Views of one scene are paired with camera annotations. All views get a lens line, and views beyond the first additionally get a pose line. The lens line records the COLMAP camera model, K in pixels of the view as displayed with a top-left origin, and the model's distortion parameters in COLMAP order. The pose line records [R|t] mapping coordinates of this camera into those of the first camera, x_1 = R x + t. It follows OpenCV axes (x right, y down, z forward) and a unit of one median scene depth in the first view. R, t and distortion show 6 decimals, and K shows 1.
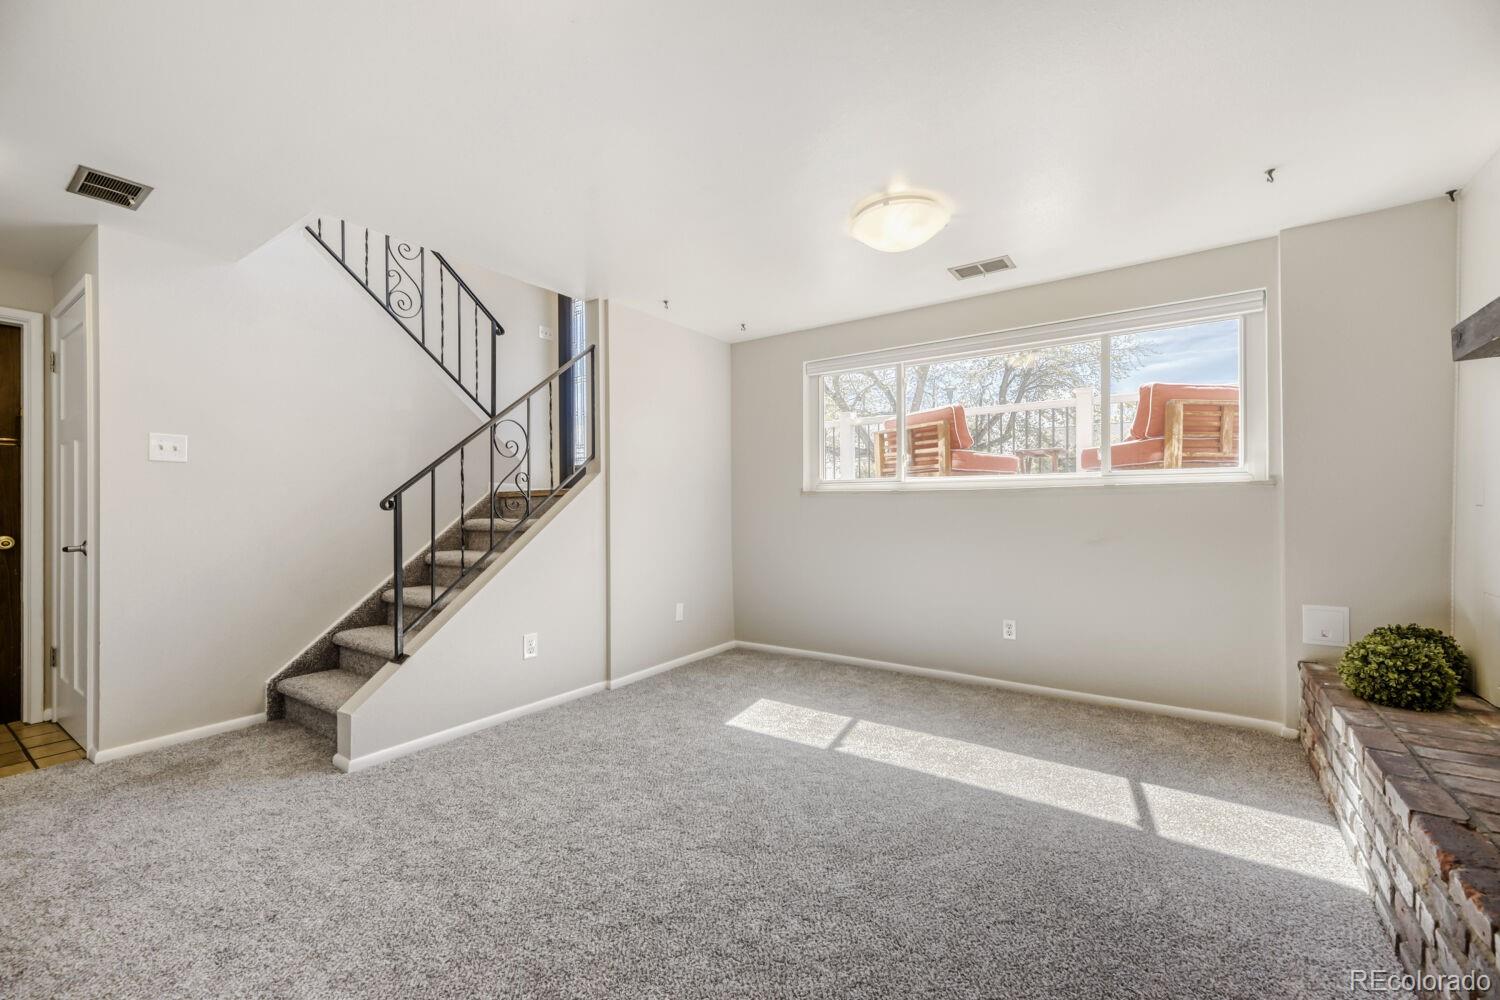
lens RADIAL K [[608.4, 0, 726.3], [0, 608.4, 515.4], [0, 0, 1]] dist [0.008847, -0.001544]
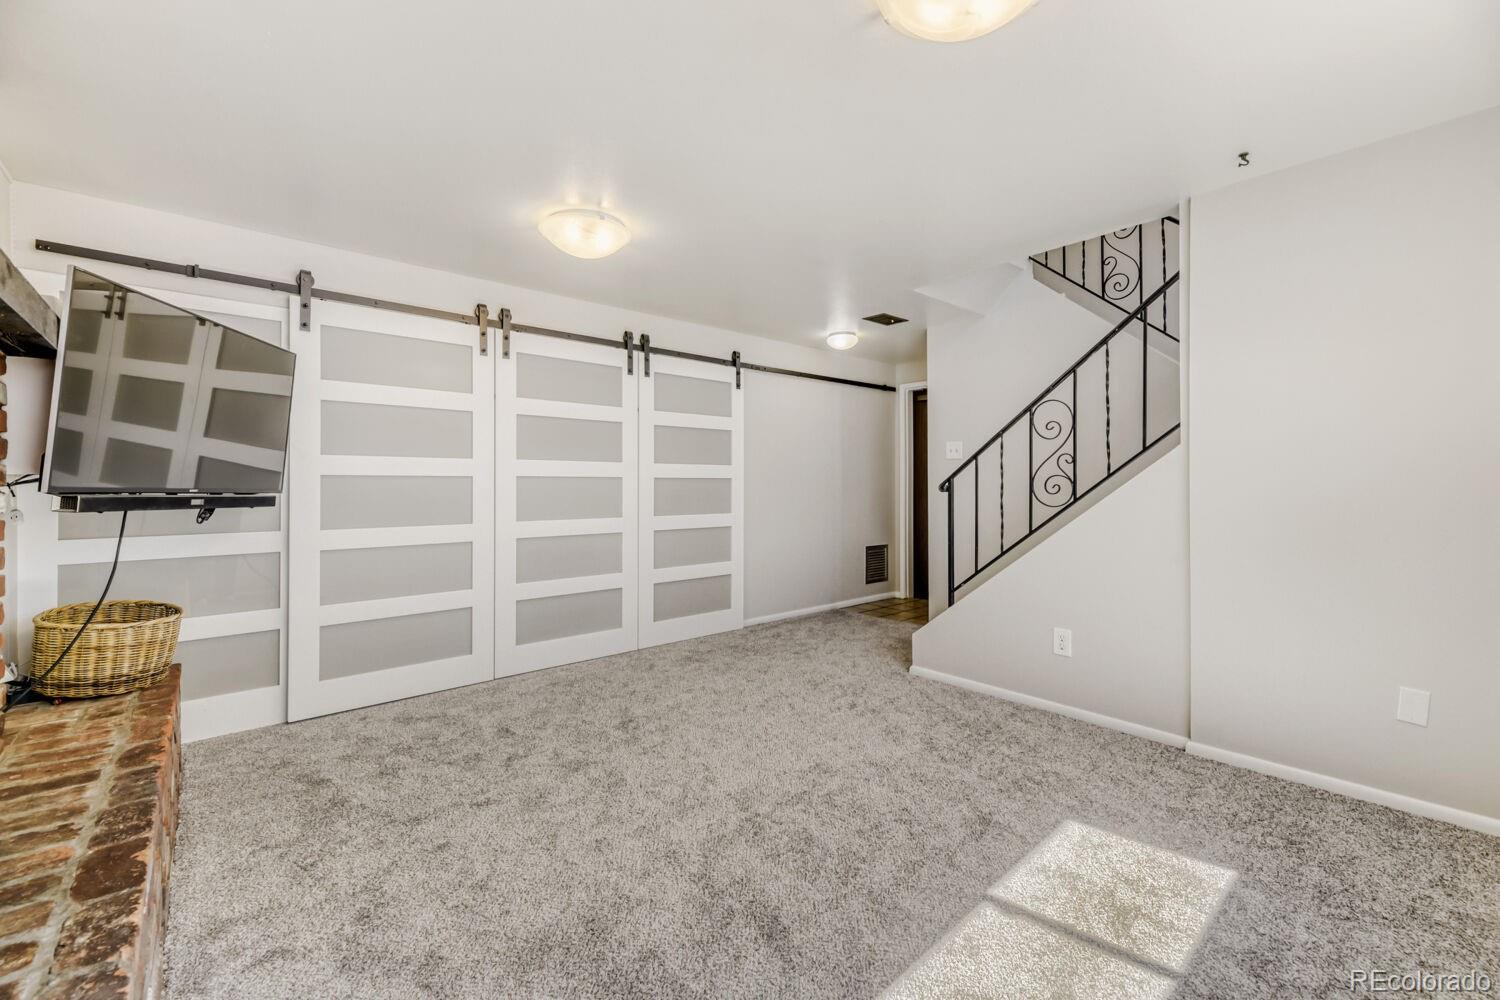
lens RADIAL K [[608.4, 0, 759.8], [0, 608.4, 484.8], [0, 0, 1]] dist [0.008847, -0.001544]
pose [[-0.198387, 0.010342, -0.980069, 0.693629], [-0.010174, 0.999869, 0.012610, -0.030658], [0.980071, 0.012473, -0.198256, 0.756258]]
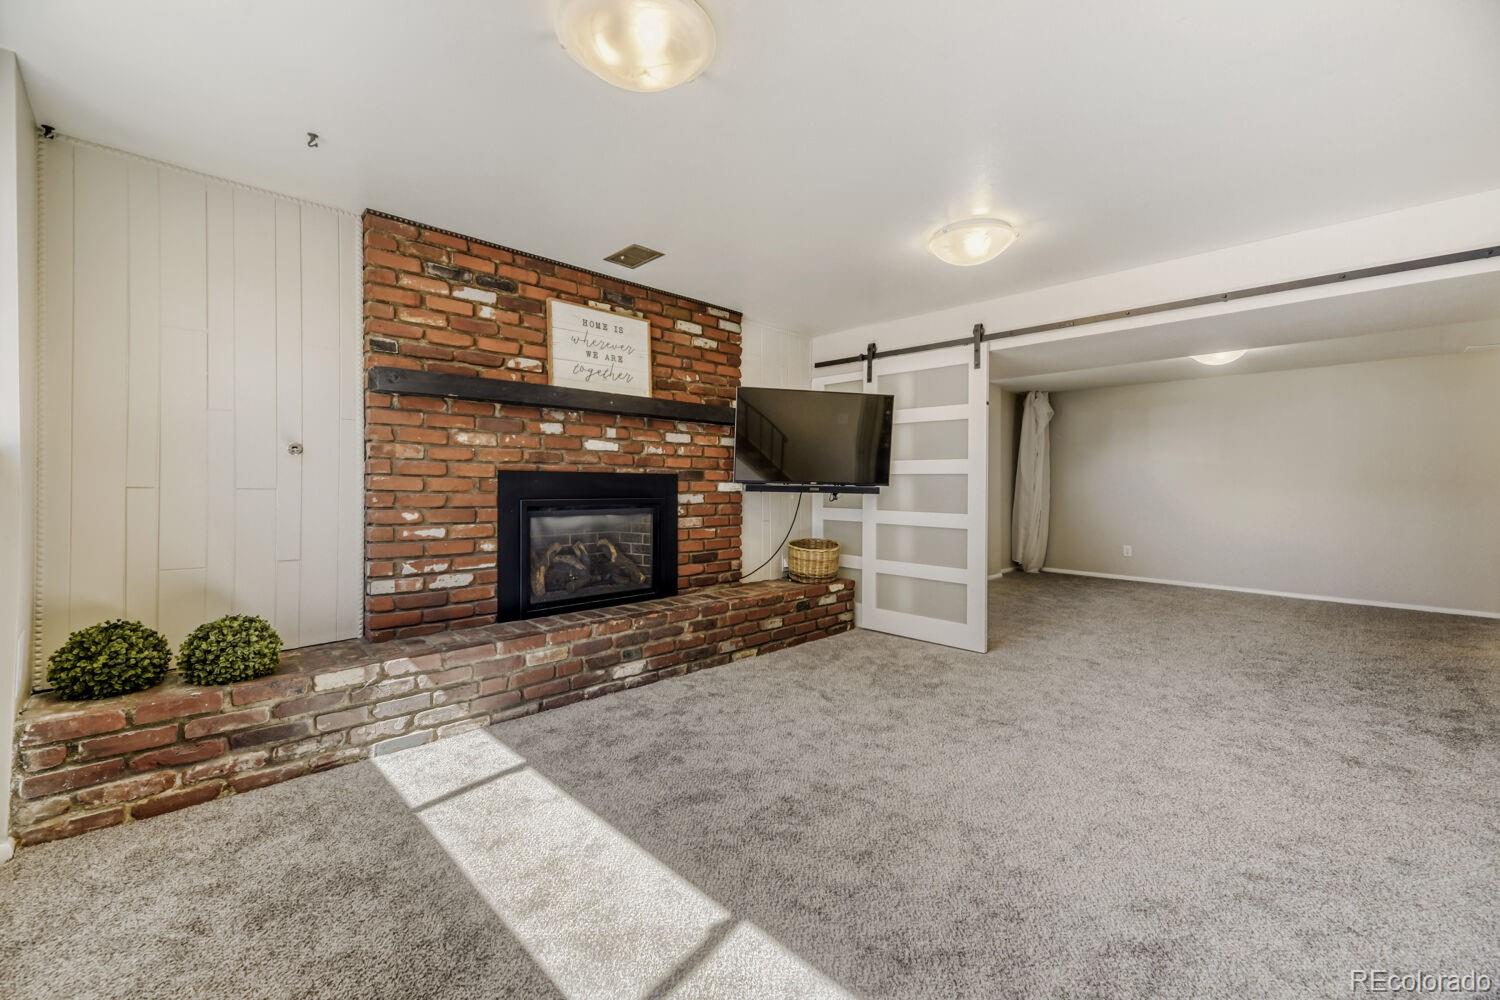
lens RADIAL K [[608.4, 0, 746.1], [0, 608.4, 487.6], [0, 0, 1]] dist [0.008847, -0.001544]
pose [[-0.988744, 0.002591, 0.149594, 0.066826], [0.005540, 0.999798, 0.019299, -0.023549], [-0.149514, 0.019911, -0.988559, 1.317811]]
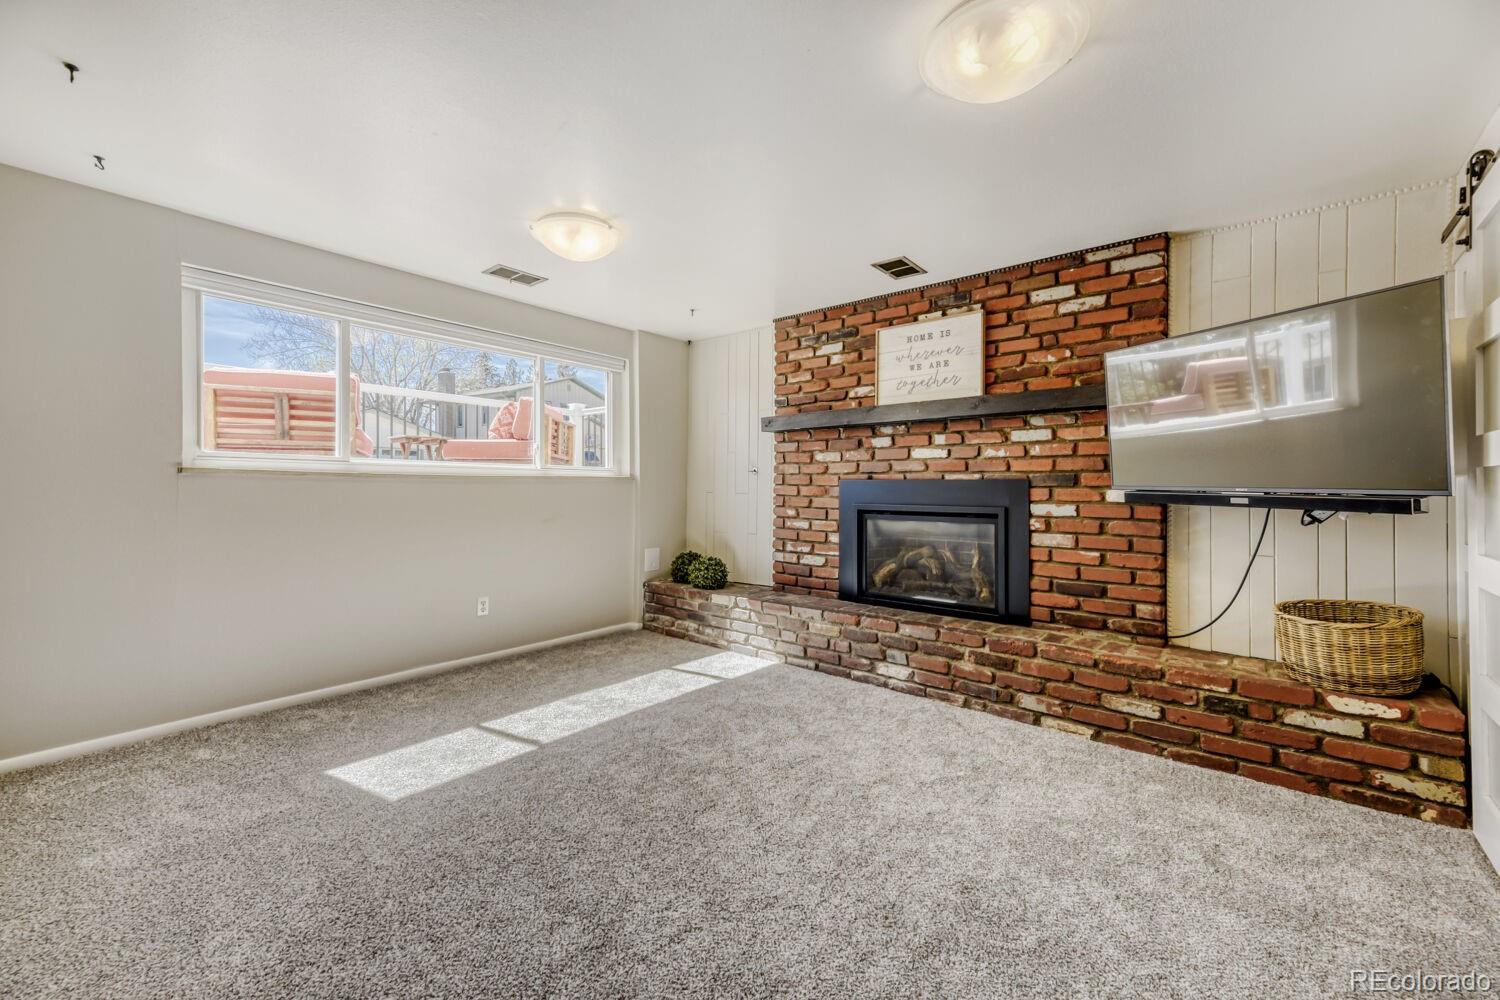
lens RADIAL K [[608.4, 0, 752.5], [0, 608.4, 490.4], [0, 0, 1]] dist [0.008847, -0.001544]
pose [[0.046755, 0.006702, 0.998884, -0.655671], [0.009125, 0.999933, -0.007137, -0.006106], [-0.998865, 0.009449, 0.046690, 0.524727]]
